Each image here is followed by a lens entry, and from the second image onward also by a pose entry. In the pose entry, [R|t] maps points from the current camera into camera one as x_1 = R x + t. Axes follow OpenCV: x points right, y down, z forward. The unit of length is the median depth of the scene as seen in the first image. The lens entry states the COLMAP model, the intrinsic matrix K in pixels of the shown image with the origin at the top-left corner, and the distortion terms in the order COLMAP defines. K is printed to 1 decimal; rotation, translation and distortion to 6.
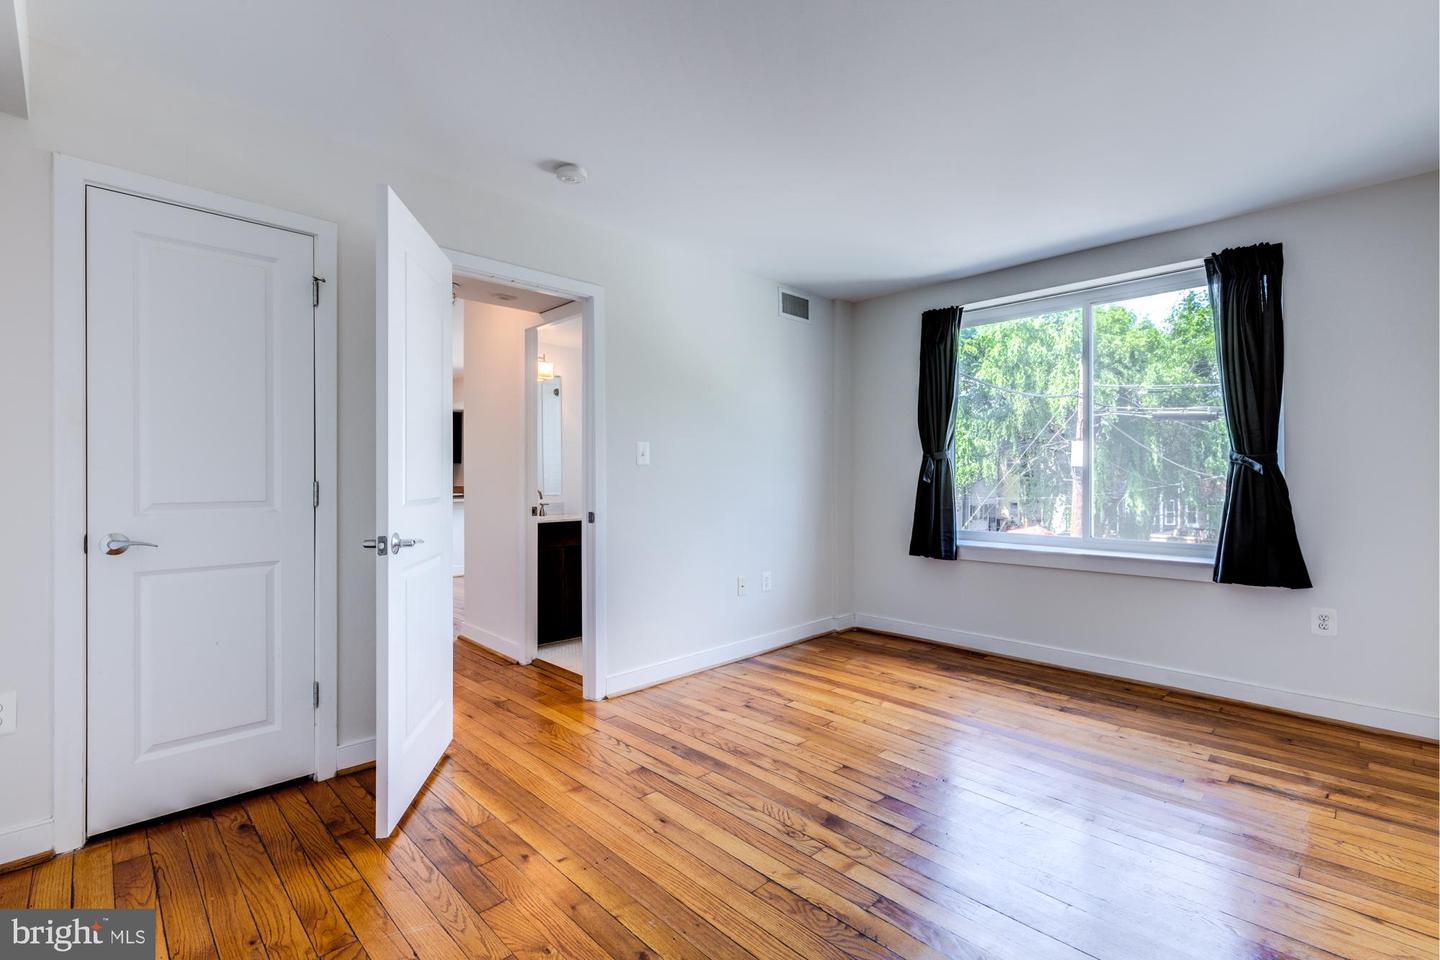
lens RADIAL K [[658.3, 0, 722.6], [0, 658.3, 470.1], [0, 0, 1]] dist [0.004780, 0.000216]
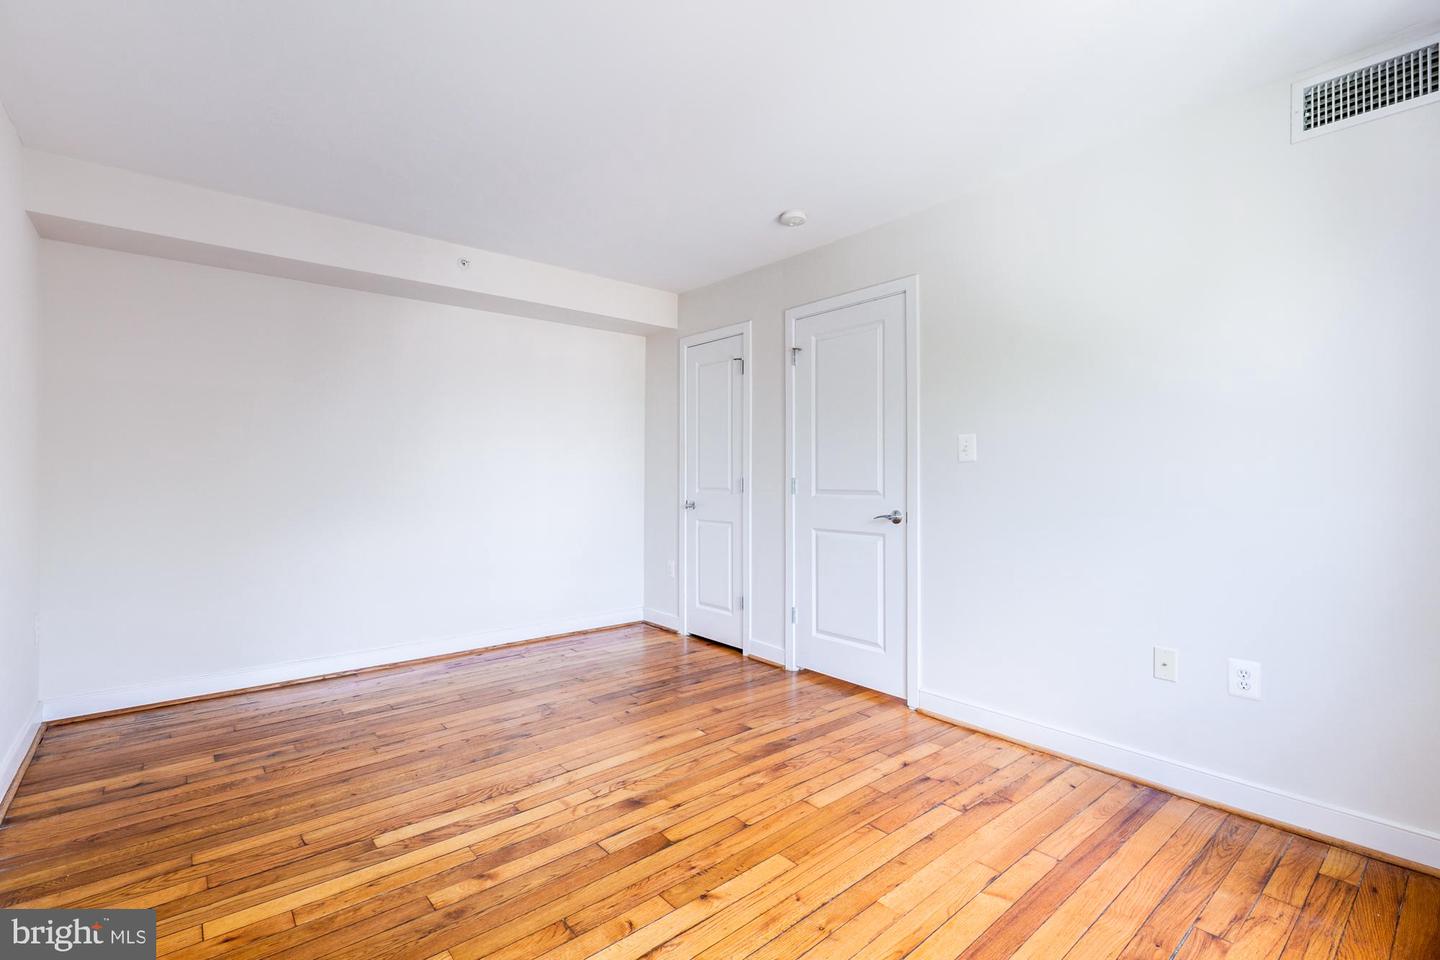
lens RADIAL K [[658.3, 0, 722.6], [0, 658.3, 470.1], [0, 0, 1]] dist [0.004780, 0.000216]
pose [[-0.088058, -0.000305, -0.996115, 0.789990], [0.011128, 0.999937, -0.001290, 0.000740], [0.996053, -0.011198, -0.088049, 0.812052]]
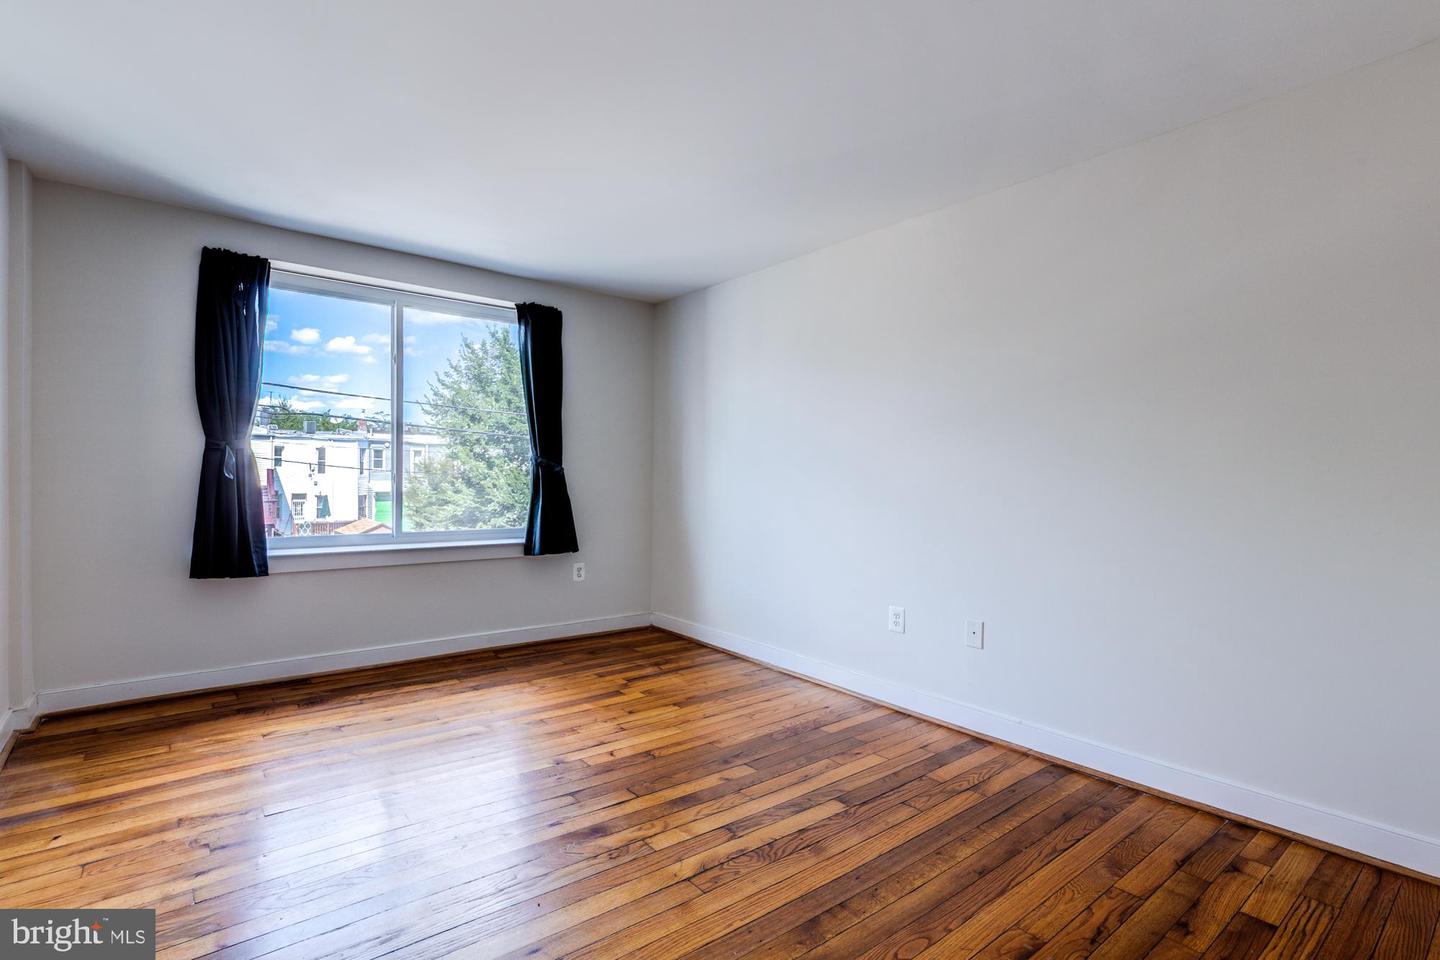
lens RADIAL K [[655.1, 0, 720.0], [0, 655.1, 480.0], [0, 0, 1]] dist [0.018158, -0.000015]
pose [[0.110675, 0.008191, 0.993823, -0.500160], [-0.019067, 0.999799, -0.006117, 0.021093], [-0.993674, -0.018272, 0.110809, 0.480054]]
